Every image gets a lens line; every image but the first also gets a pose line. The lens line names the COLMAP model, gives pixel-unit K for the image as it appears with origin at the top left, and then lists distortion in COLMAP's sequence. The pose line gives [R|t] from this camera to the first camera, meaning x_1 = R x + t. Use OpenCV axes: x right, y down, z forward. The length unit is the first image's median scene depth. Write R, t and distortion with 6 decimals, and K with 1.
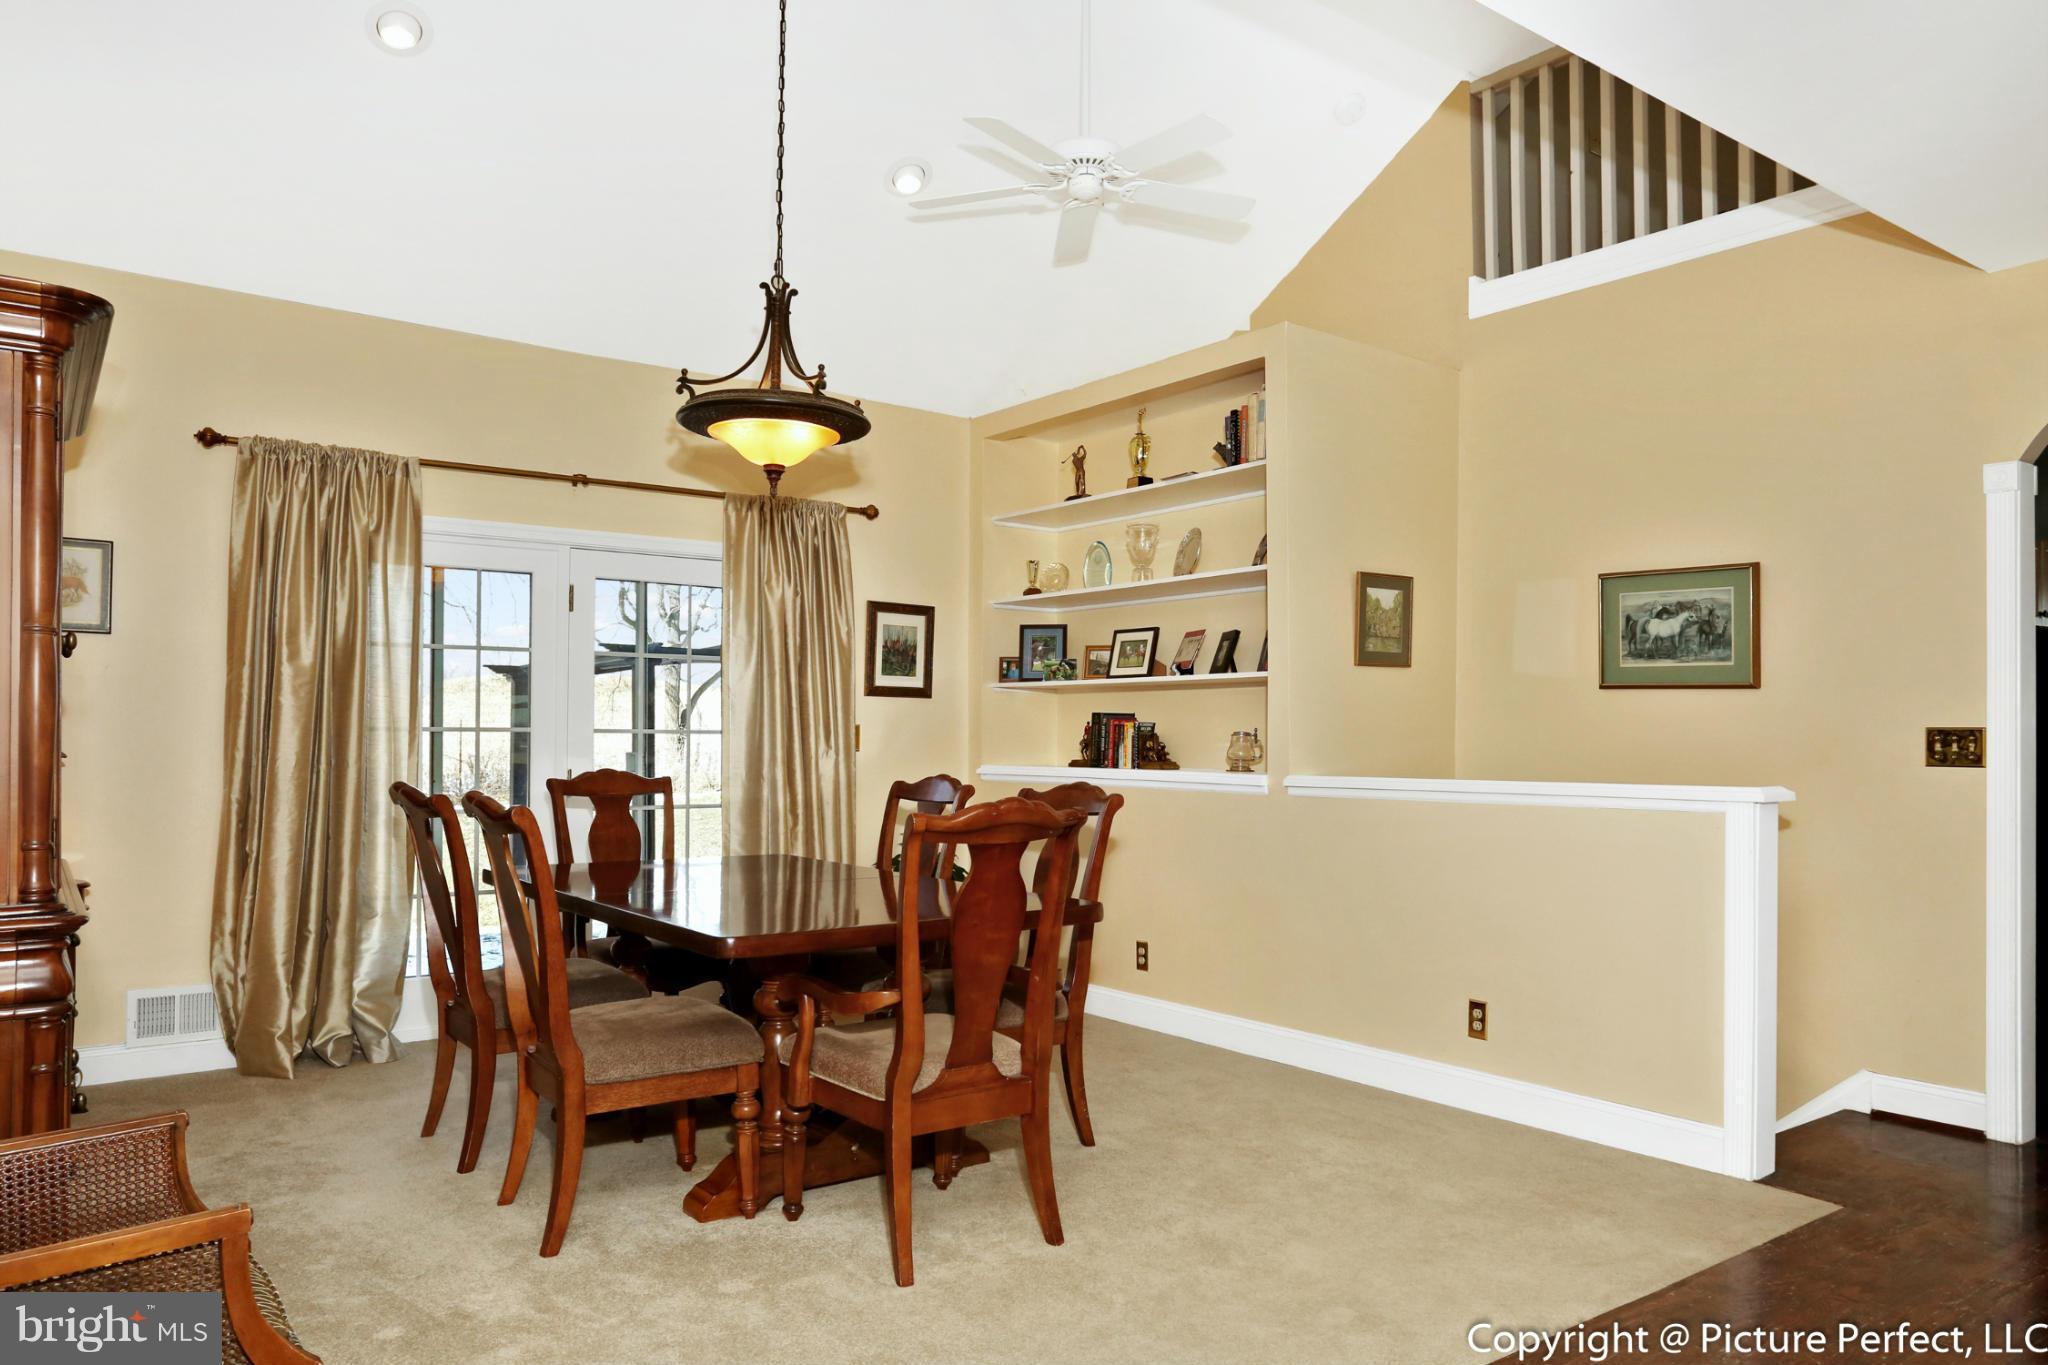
lens RADIAL K [[1398.9, 0, 1025.6], [0, 1398.9, 715.9], [0, 0, 1]] dist [-0.004715, 0.000127]
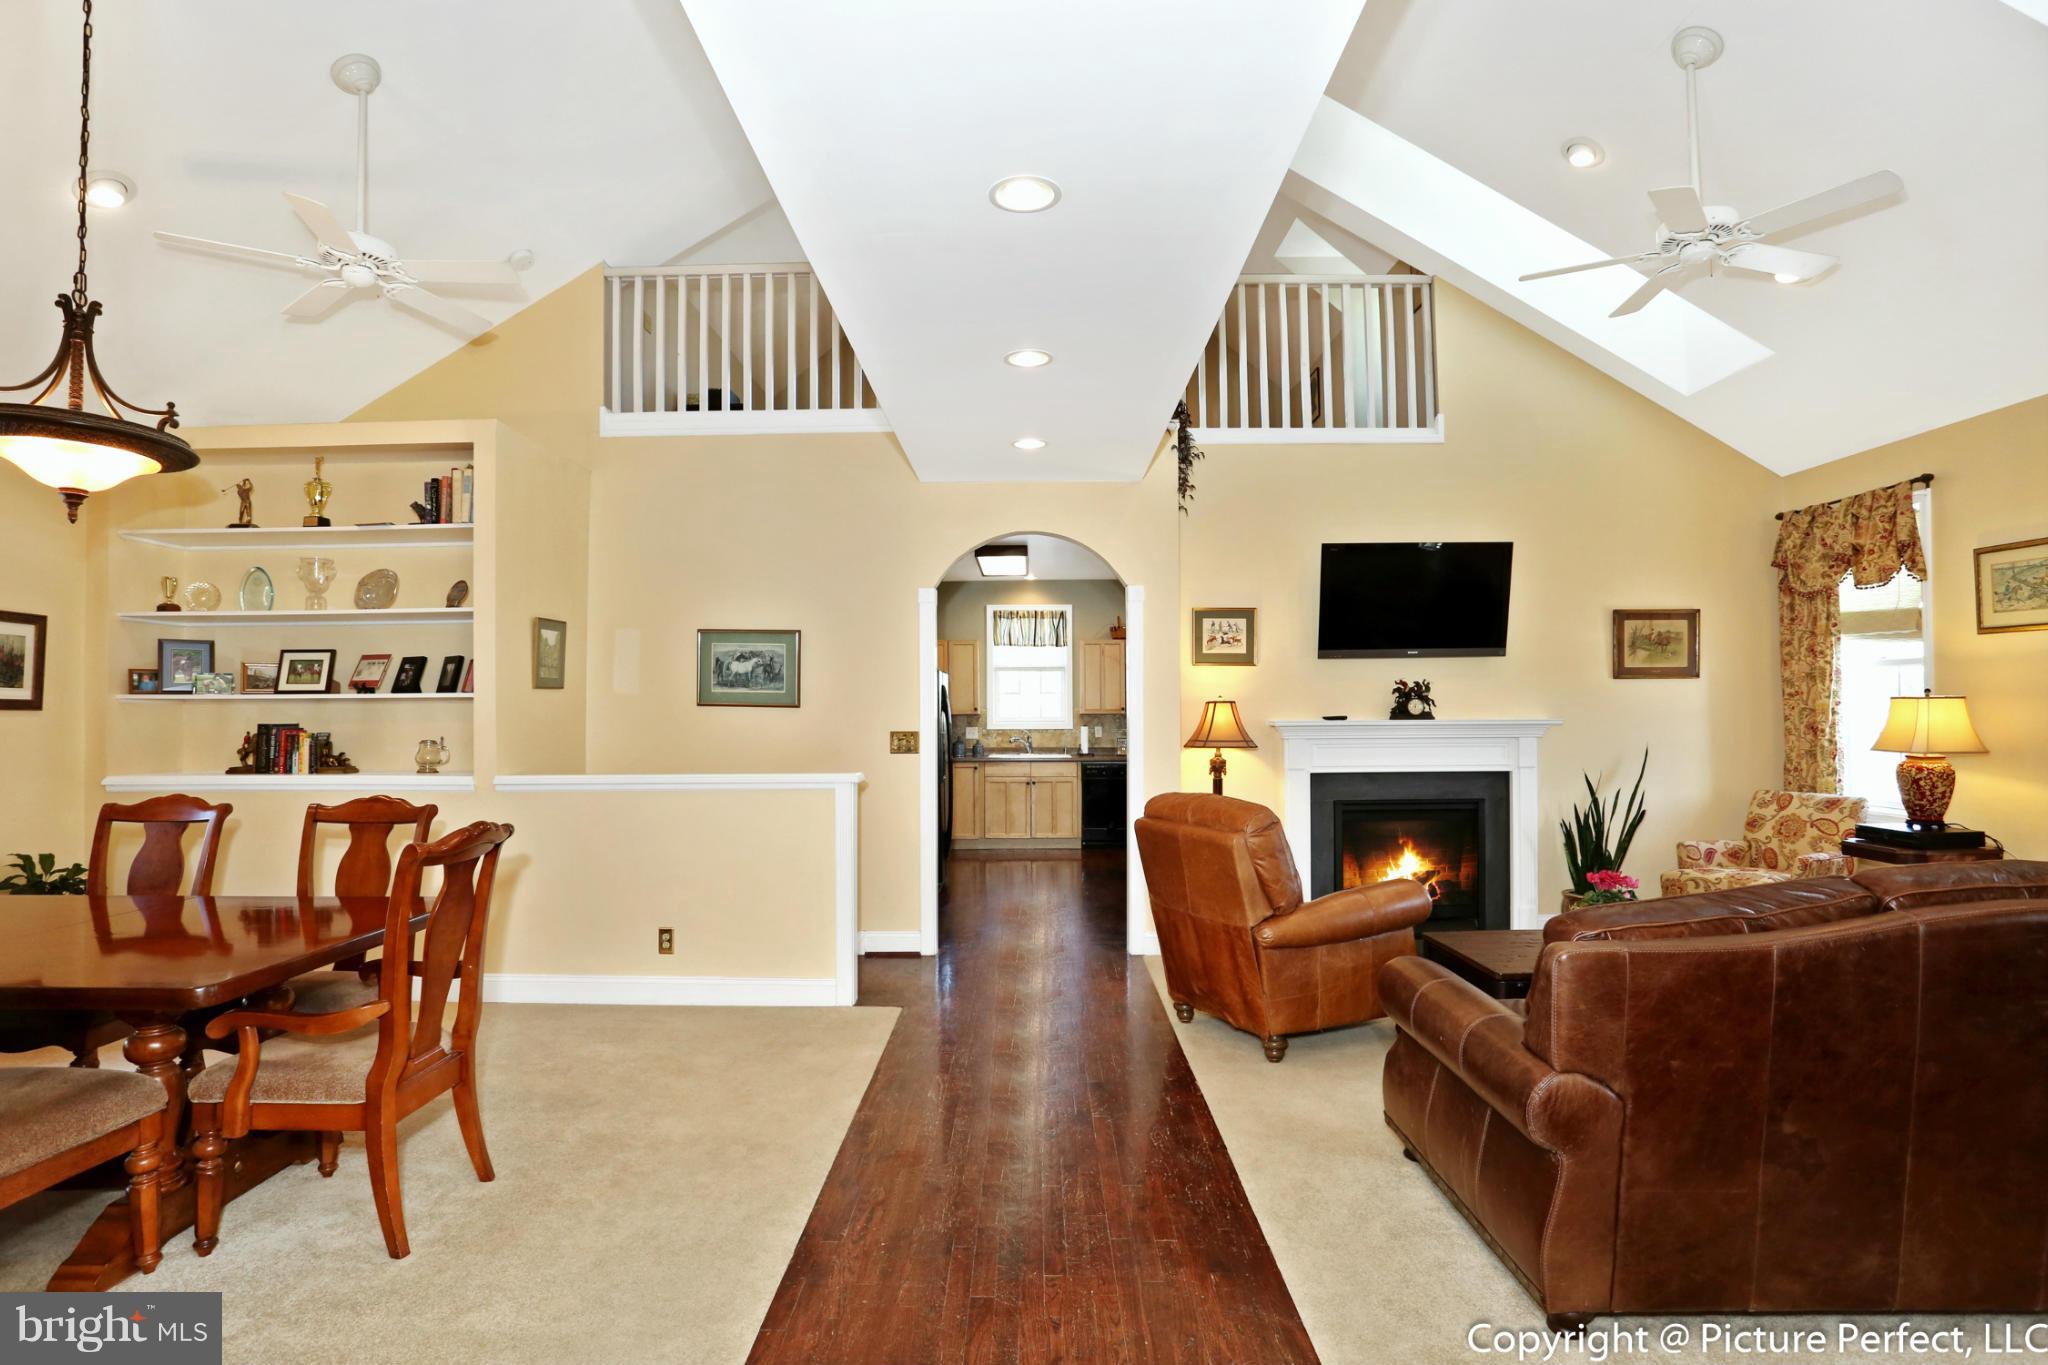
lens RADIAL K [[1030.6, 0, 1018.5], [0, 1030.6, 698.5], [0, 0, 1]] dist [-0.056991, 0.023899]
pose [[0.616263, 0.001555, 0.787539, -0.228825], [-0.003750, 0.999993, 0.000960, -0.028284], [-0.787531, -0.003545, 0.616264, 0.053176]]
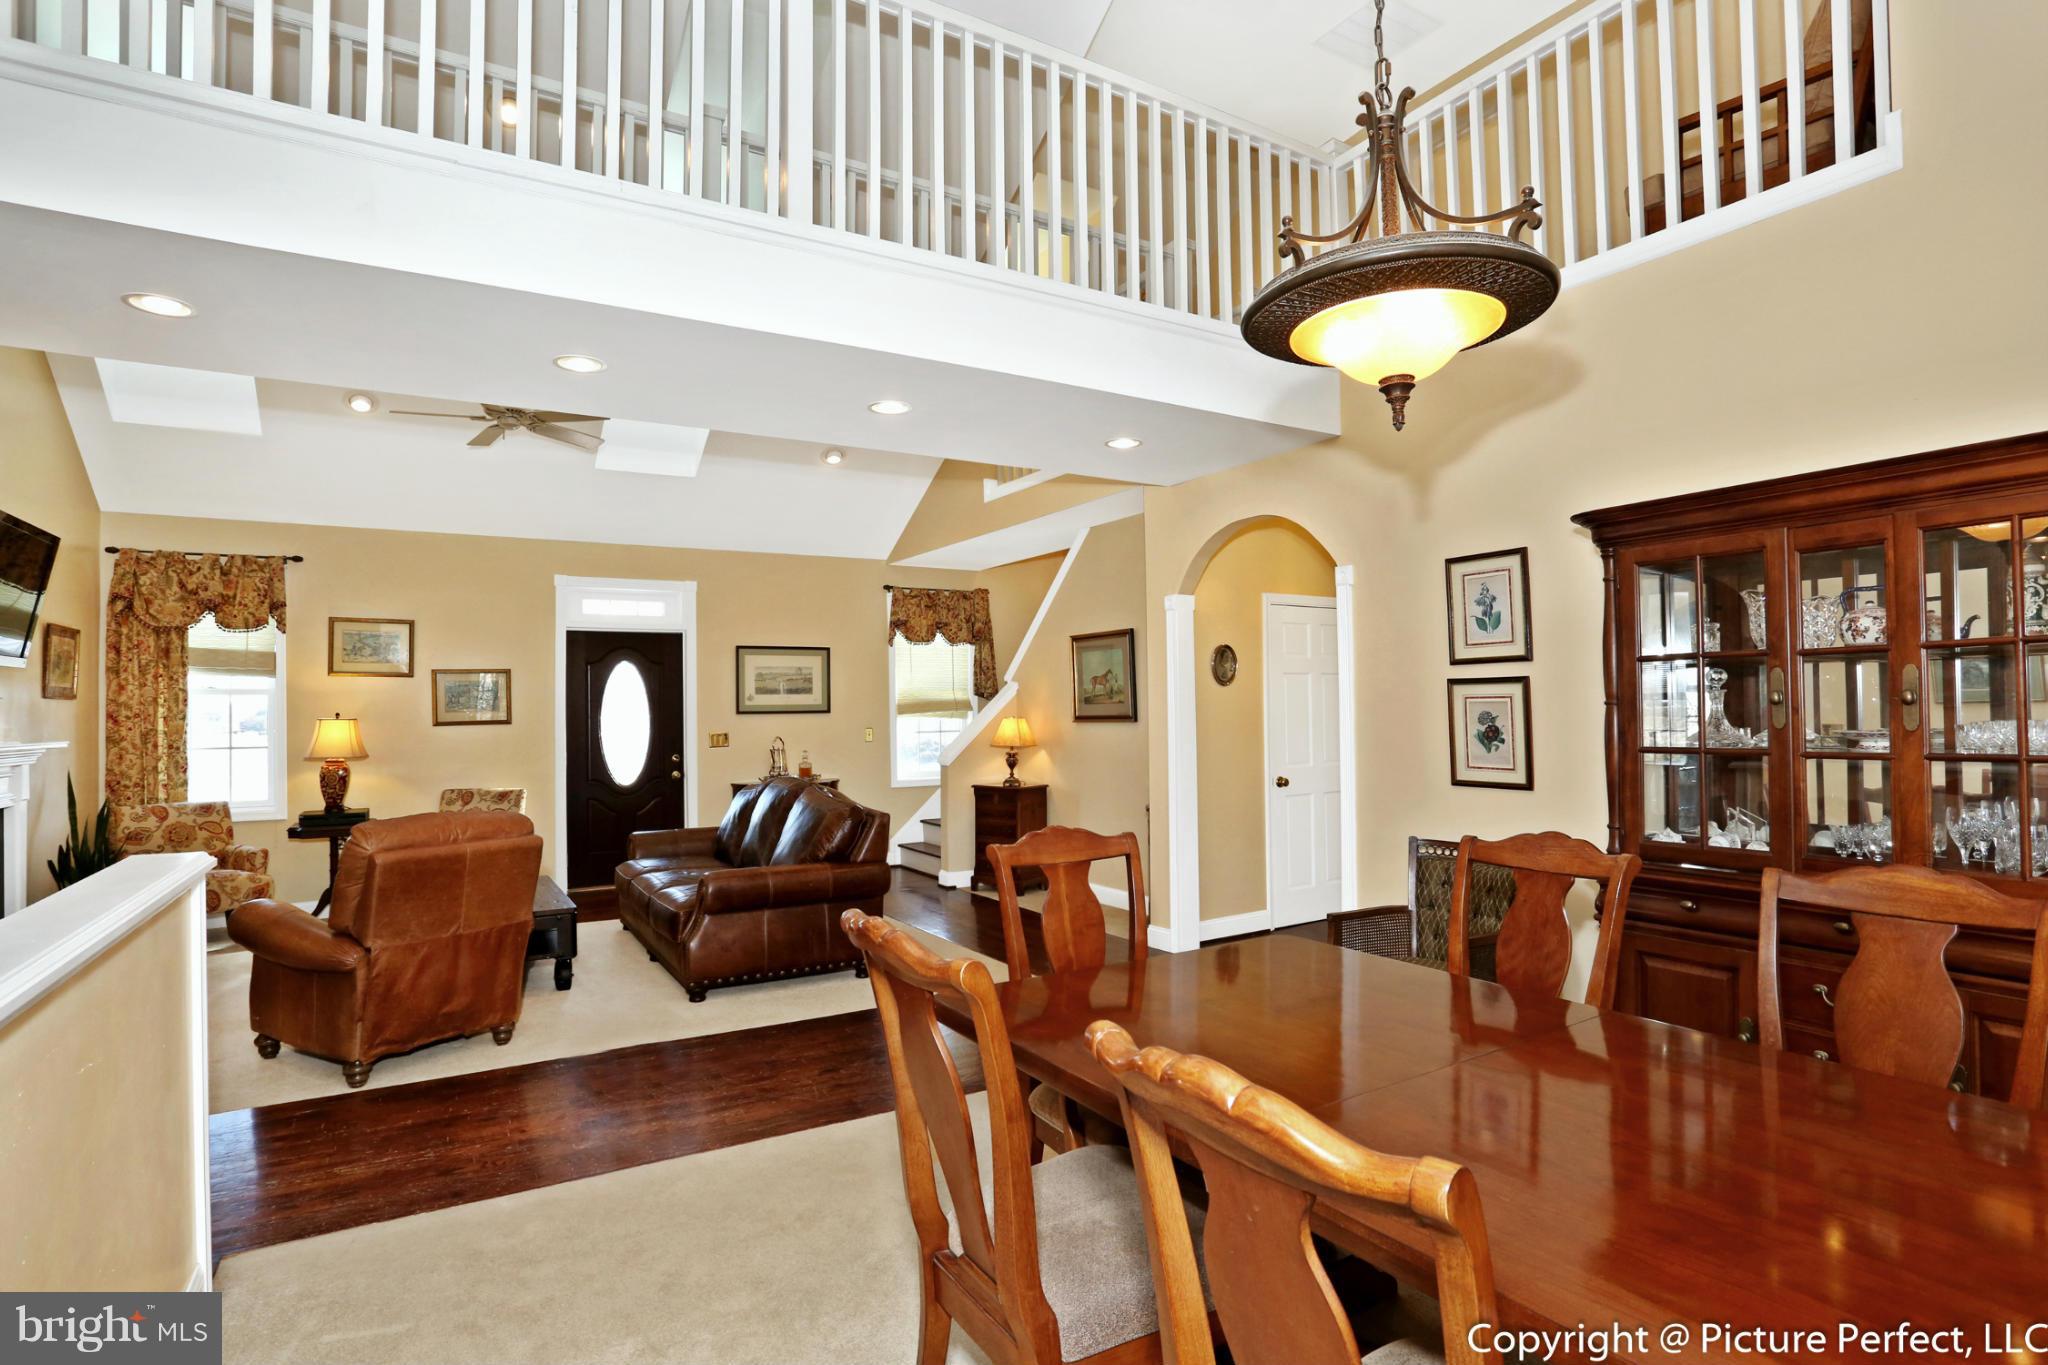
lens RADIAL K [[1030.6, 0, 1018.5], [0, 1030.6, 698.5], [0, 0, 1]] dist [-0.056991, 0.023899]
pose [[-0.995393, 0.009271, 0.095428, -0.029640], [0.006505, 0.999551, -0.029250, -0.016009], [-0.095657, -0.028495, -0.995006, 1.047853]]
